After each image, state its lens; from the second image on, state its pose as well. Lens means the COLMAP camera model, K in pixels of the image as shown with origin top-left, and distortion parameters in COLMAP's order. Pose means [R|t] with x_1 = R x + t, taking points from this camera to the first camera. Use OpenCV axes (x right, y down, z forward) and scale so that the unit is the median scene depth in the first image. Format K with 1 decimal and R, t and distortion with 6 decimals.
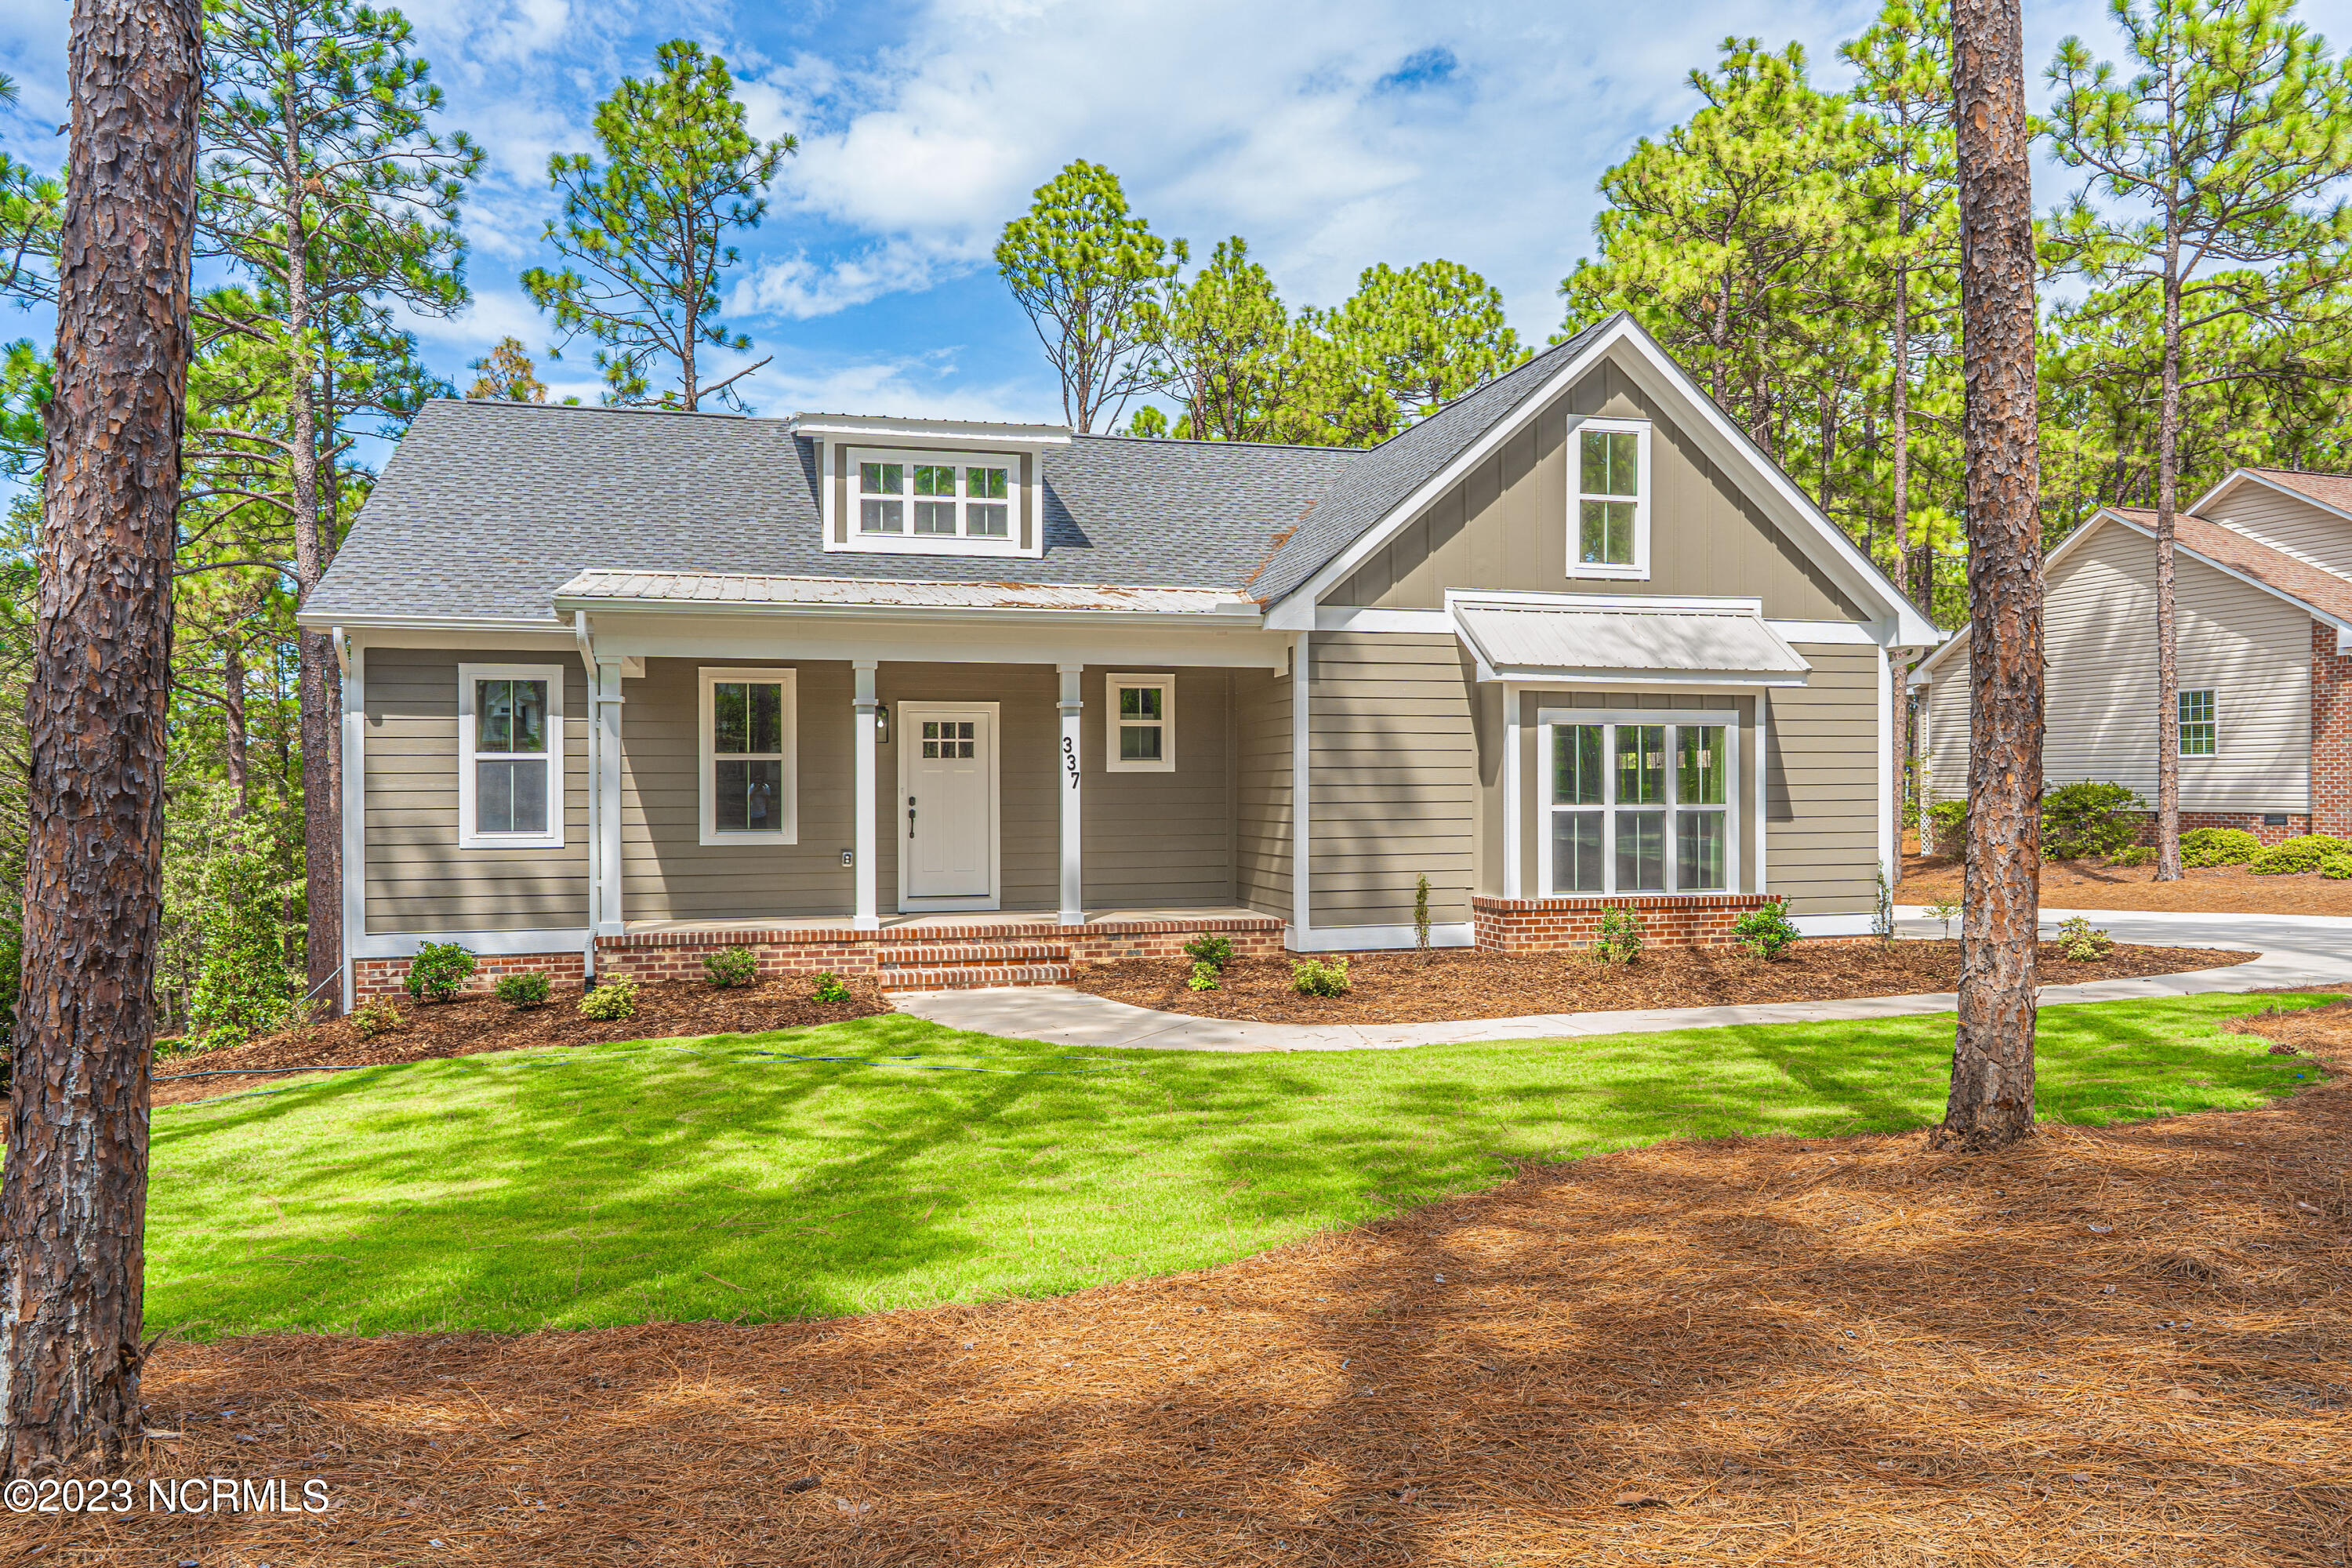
lens RADIAL K [[1581.5, 0, 1176.0], [0, 1581.5, 779.2], [0, 0, 1]] dist [0.004396, 0.002315]
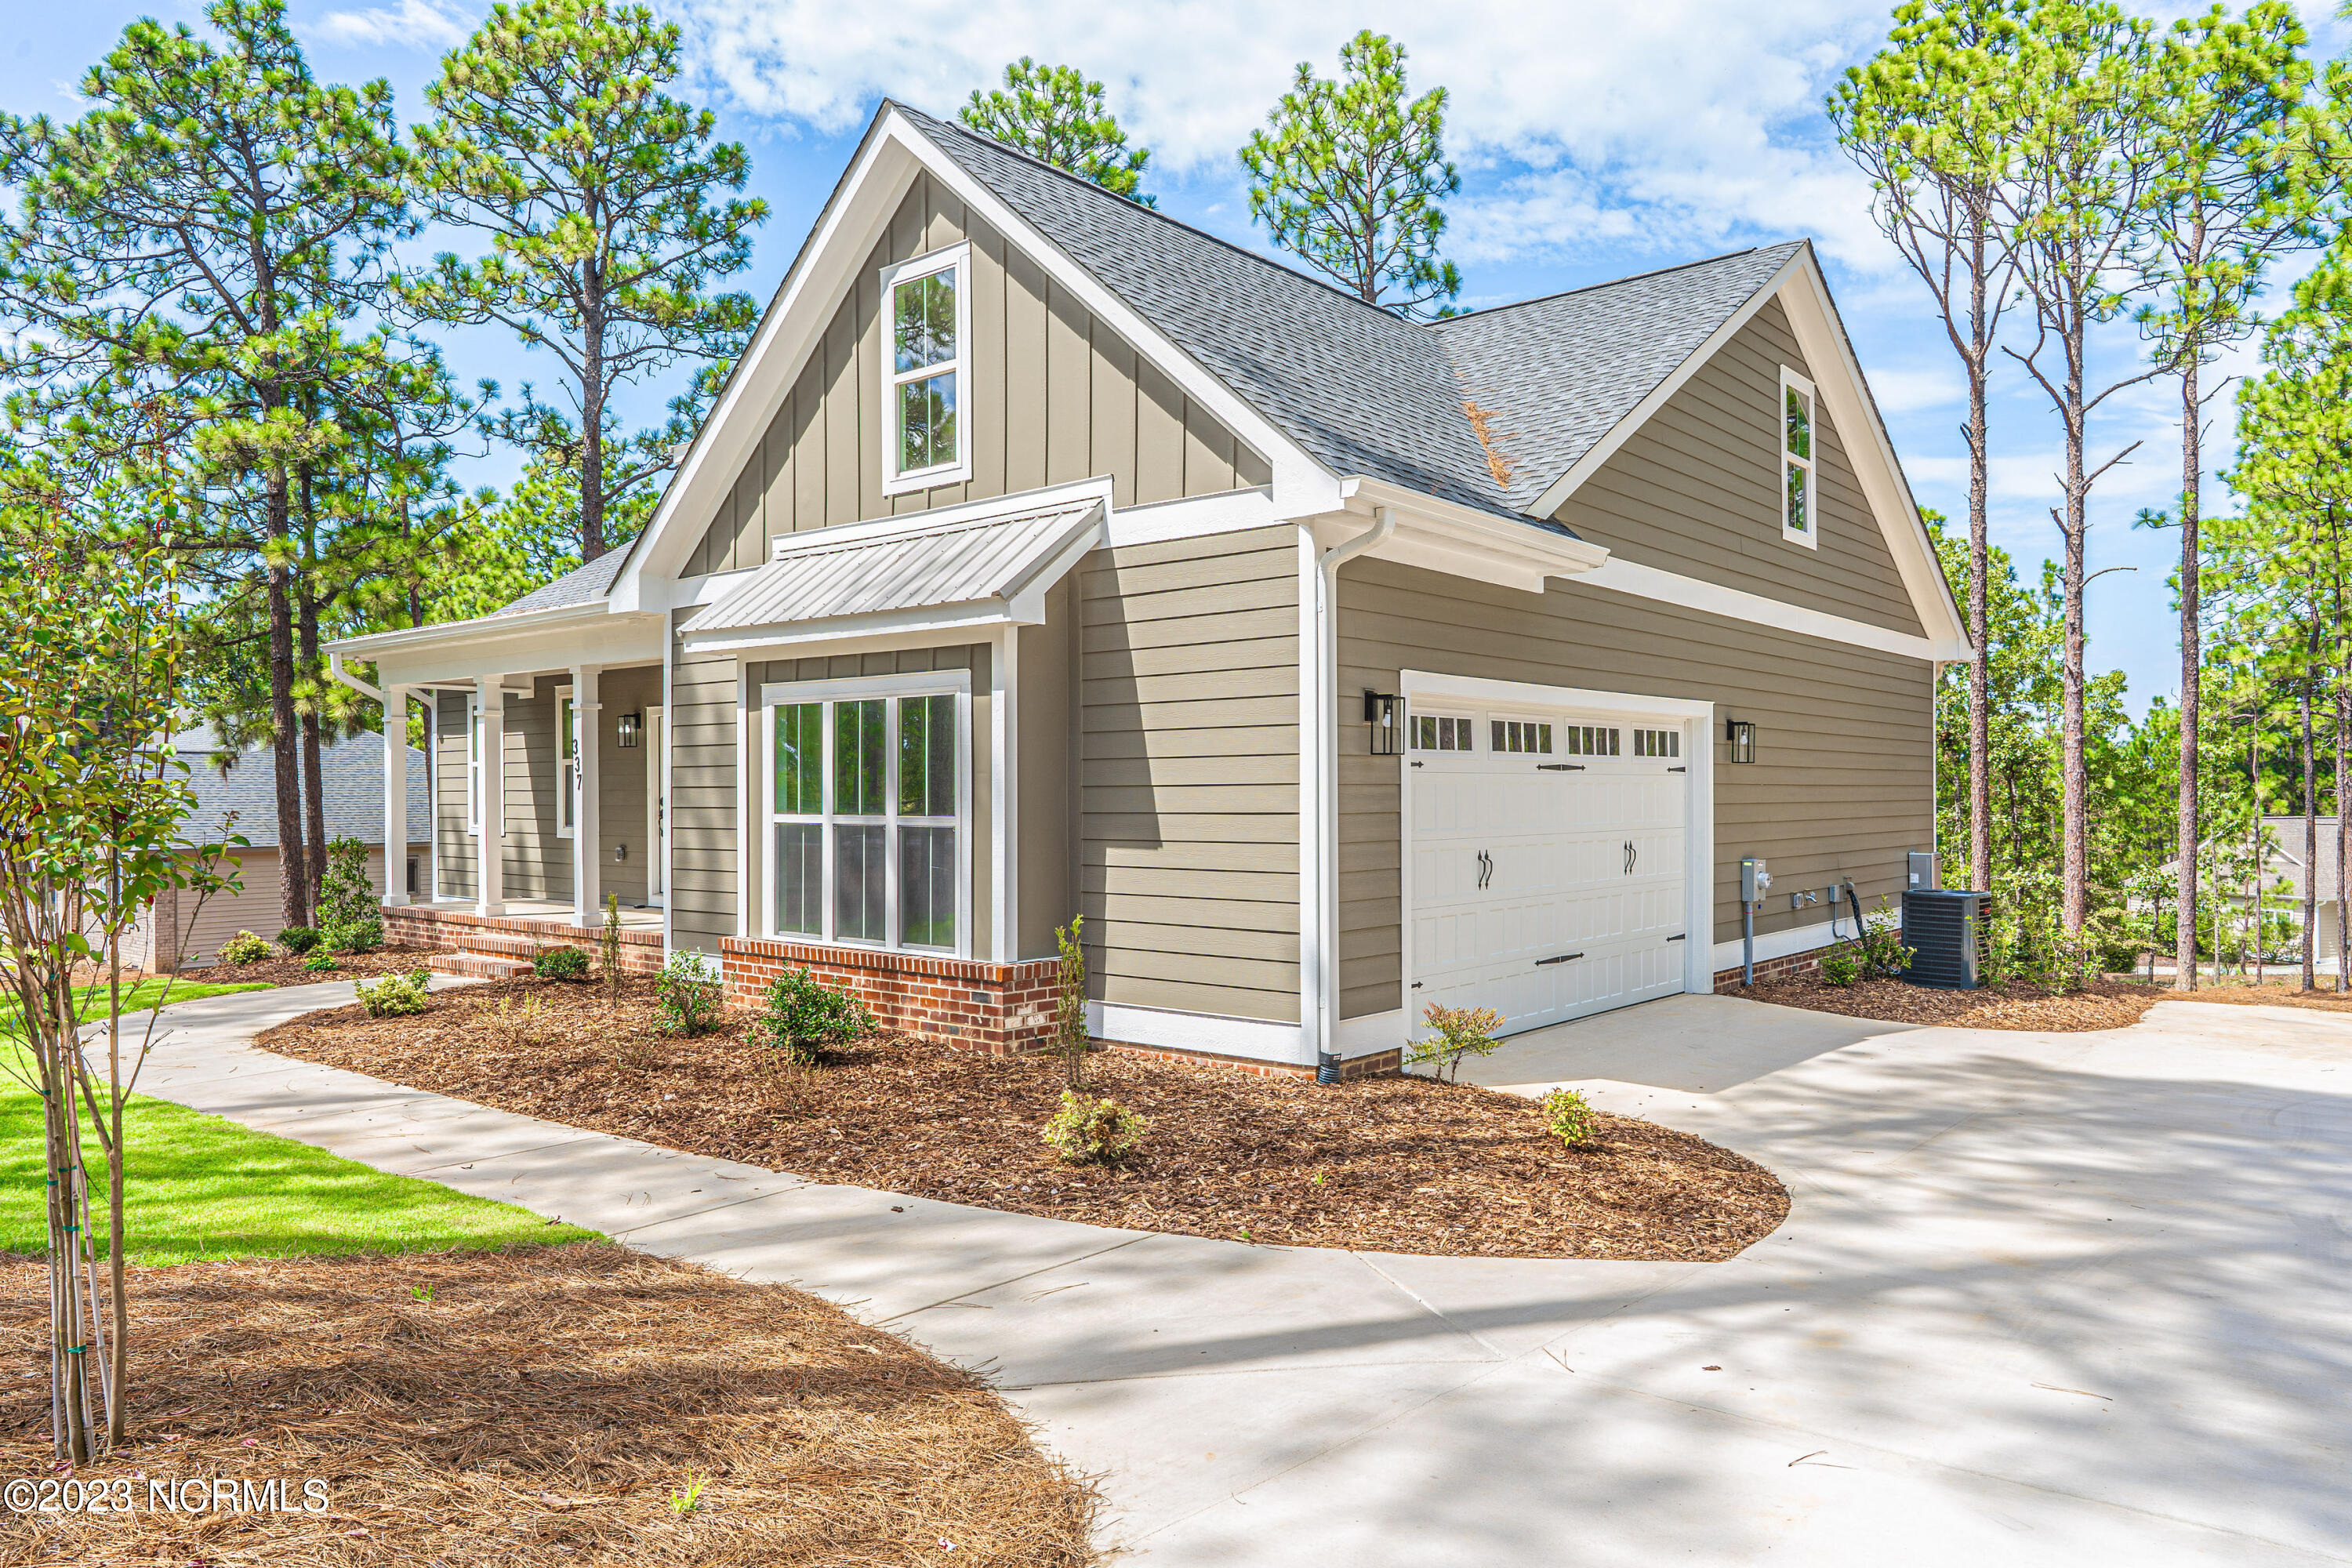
lens RADIAL K [[1581.5, 0, 1175.5], [0, 1581.5, 794.2], [0, 0, 1]] dist [0.004396, 0.002315]
pose [[0.571000, 0.002302, -0.820947, 0.932132], [0.000292, 0.999995, 0.003007, 0.004810], [0.820950, -0.001957, 0.570997, 0.716602]]
